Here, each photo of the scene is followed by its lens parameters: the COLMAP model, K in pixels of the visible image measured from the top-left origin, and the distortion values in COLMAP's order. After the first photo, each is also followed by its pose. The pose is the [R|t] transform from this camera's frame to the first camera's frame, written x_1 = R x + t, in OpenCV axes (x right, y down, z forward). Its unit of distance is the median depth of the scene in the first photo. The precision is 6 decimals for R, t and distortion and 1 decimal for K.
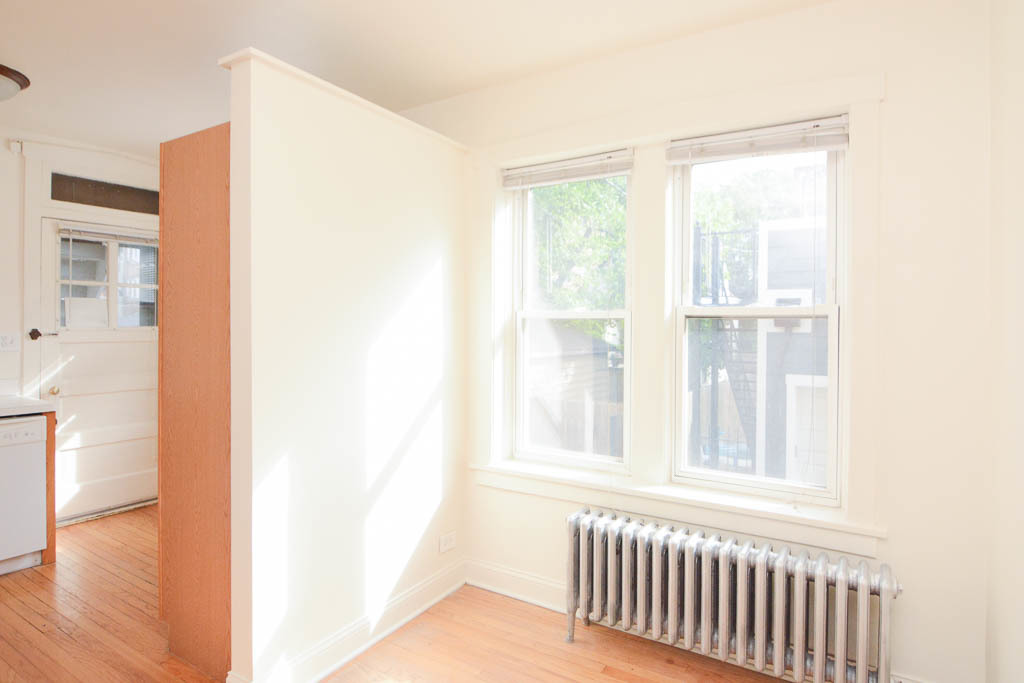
lens RADIAL K [[557.2, 0, 511.3], [0, 557.2, 335.1], [0, 0, 1]] dist [0.002311, -0.013497]
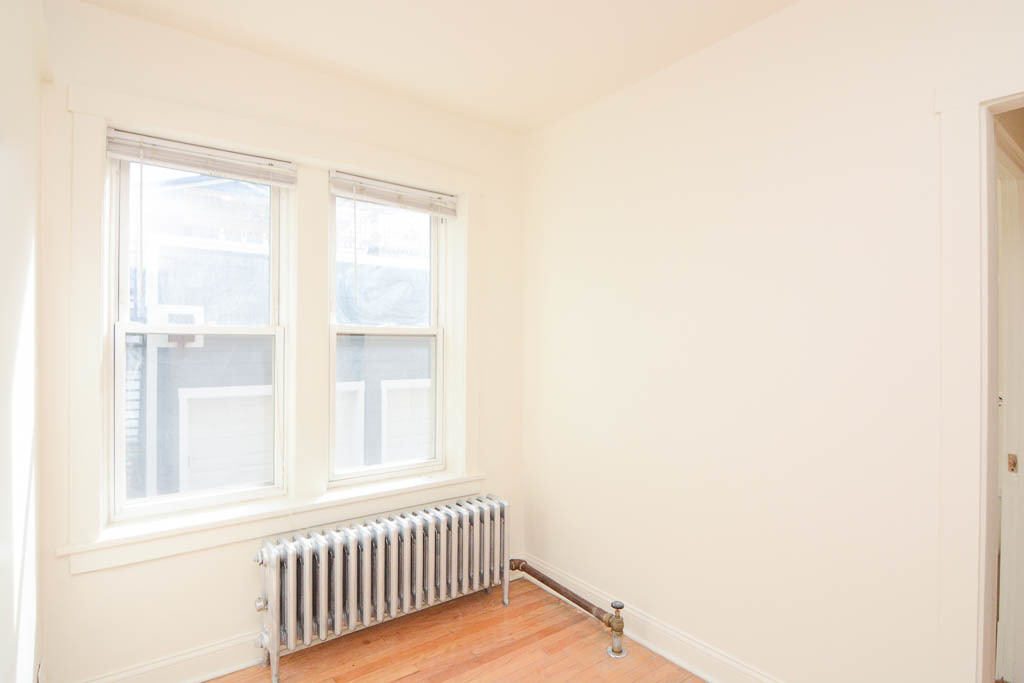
lens RADIAL K [[516.6, 0, 511.6], [0, 516.6, 346.4], [0, 0, 1]] dist [-0.027399, -0.000655]
pose [[0.361164, -0.010205, 0.932447, -0.496013], [0.014932, 0.999875, 0.005159, -0.007973], [-0.932383, 0.012060, 0.361271, 0.310330]]
